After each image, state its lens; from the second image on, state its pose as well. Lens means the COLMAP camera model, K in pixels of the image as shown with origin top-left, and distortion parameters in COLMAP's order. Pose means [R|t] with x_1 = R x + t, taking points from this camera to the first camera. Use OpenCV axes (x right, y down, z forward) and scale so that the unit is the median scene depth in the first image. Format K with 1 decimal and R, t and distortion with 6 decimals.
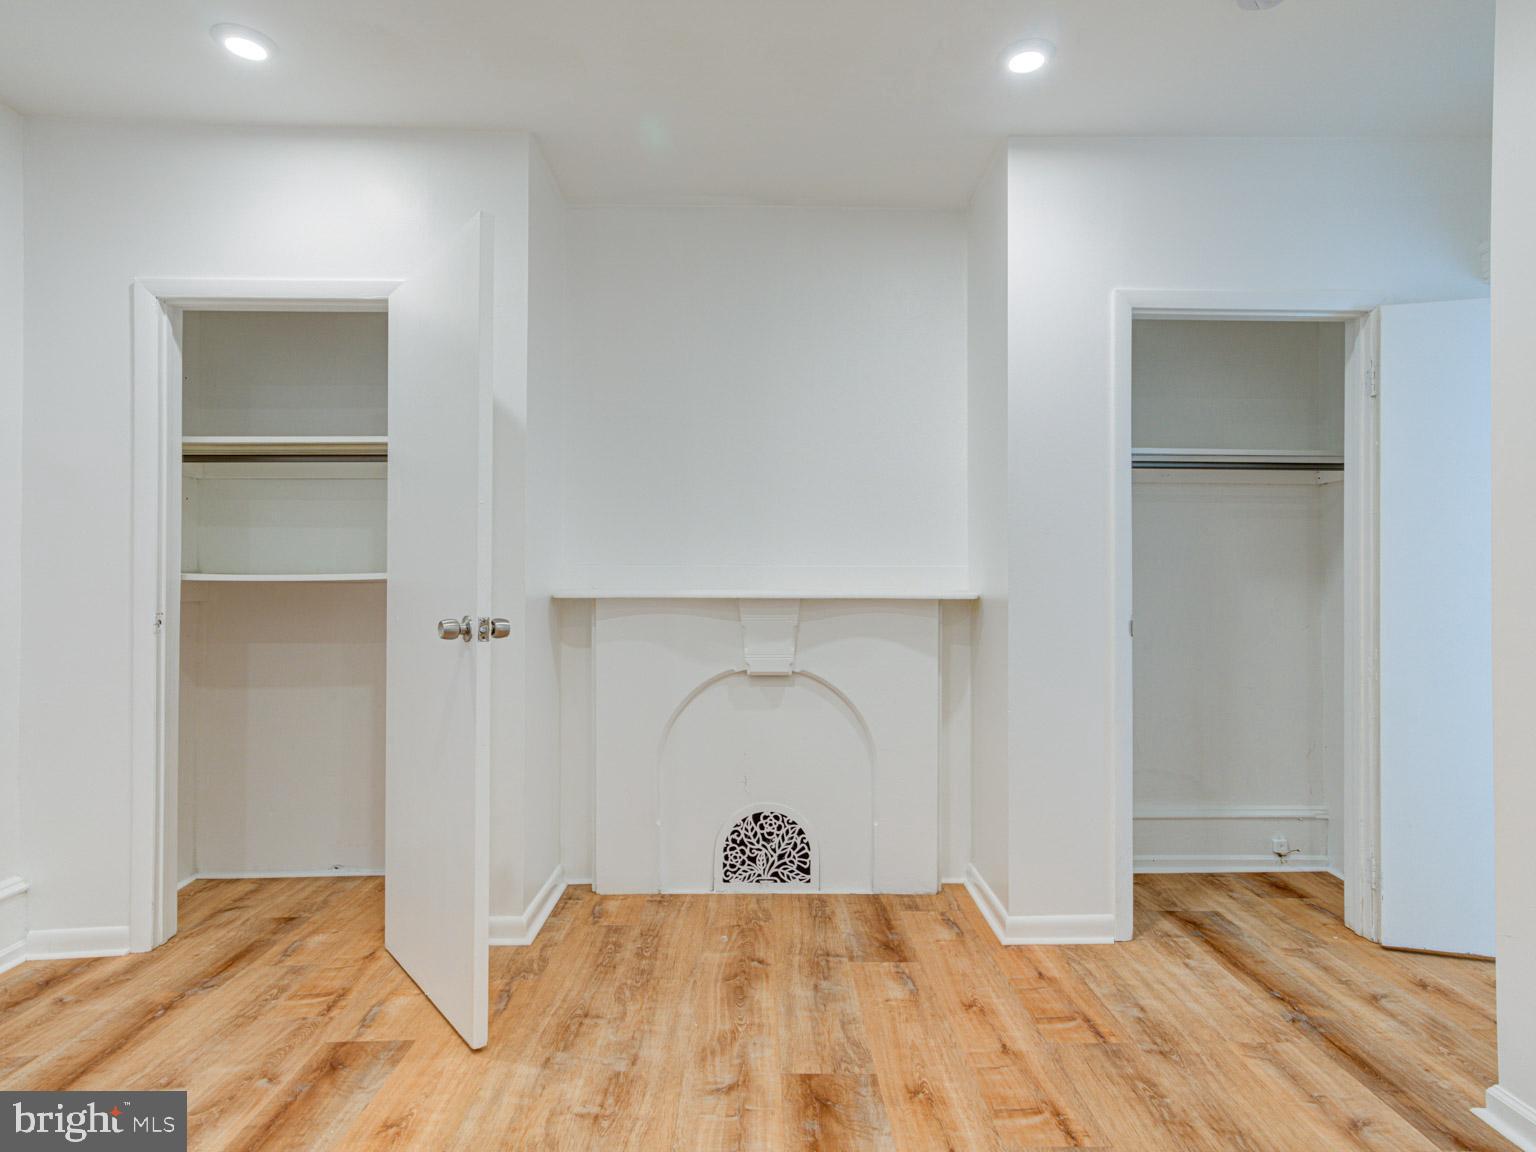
lens RADIAL K [[857.3, 0, 768.0], [0, 857.3, 576.0], [0, 0, 1]] dist [-0.003334, 0.014460]
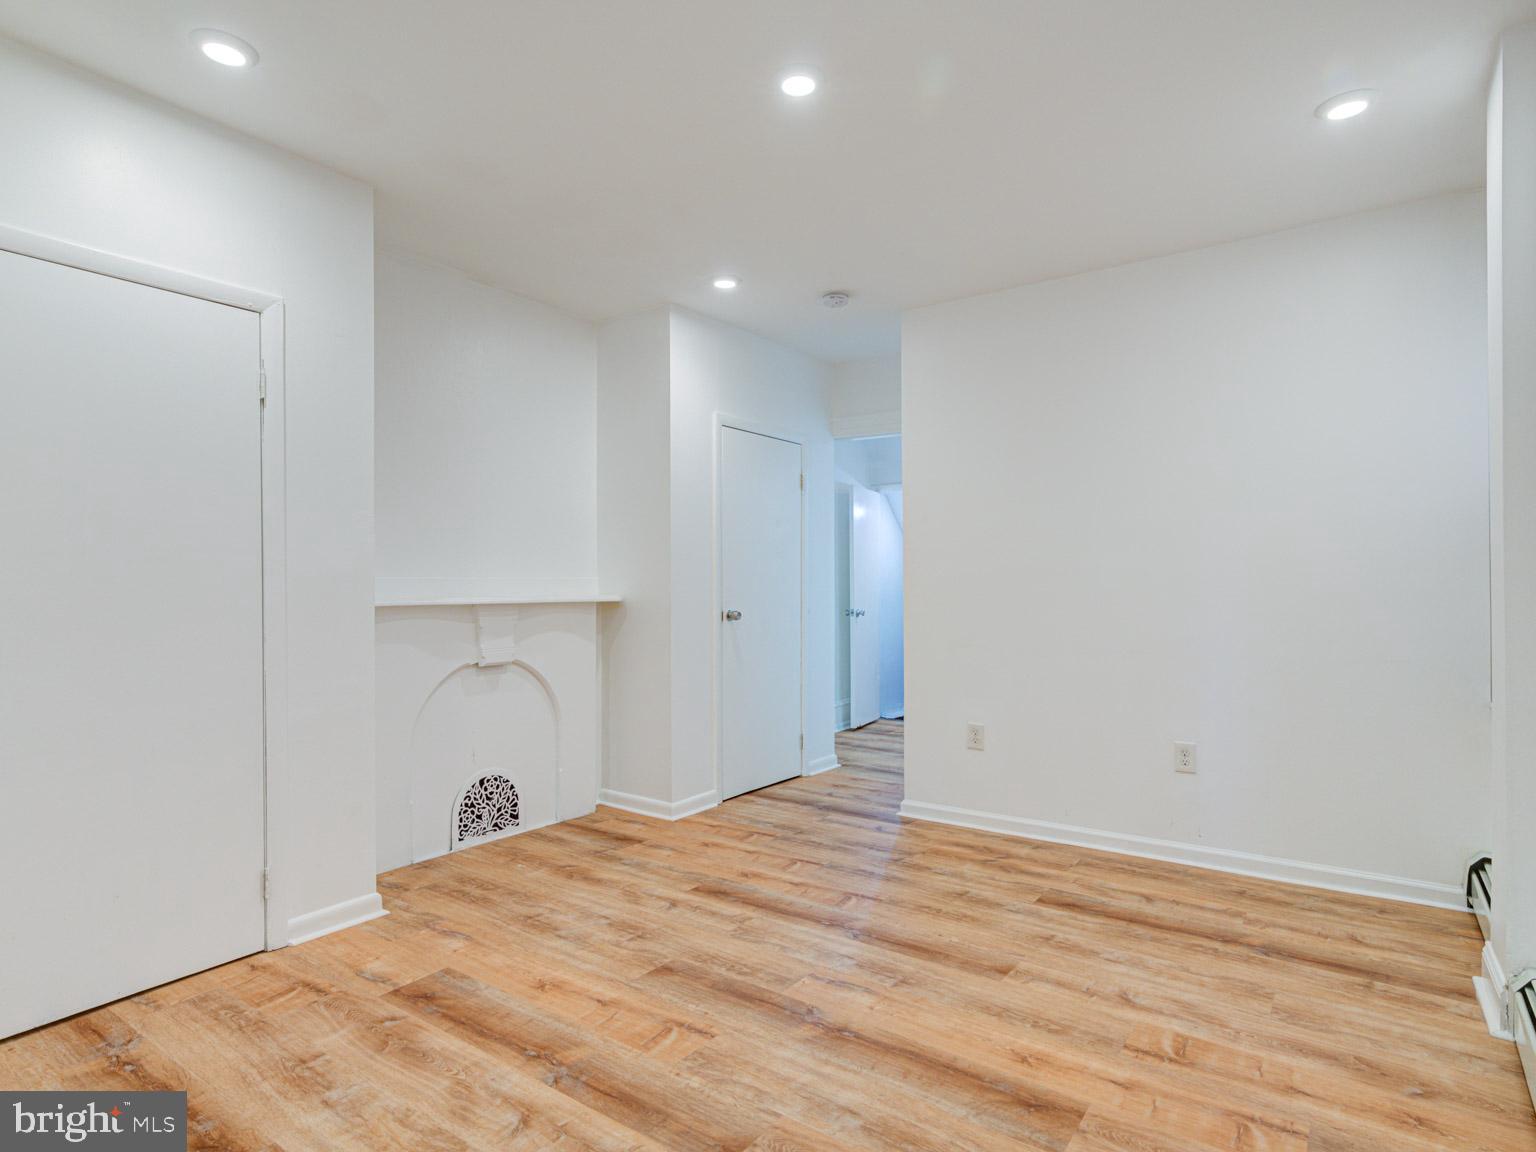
lens RADIAL K [[857.3, 0, 768.0], [0, 857.3, 576.0], [0, 0, 1]] dist [-0.003334, 0.014460]
pose [[0.599647, 0.005722, 0.800244, -0.757635], [0.000244, 0.999973, -0.007333, -0.004669], [-0.800264, 0.004592, 0.599630, -0.066920]]
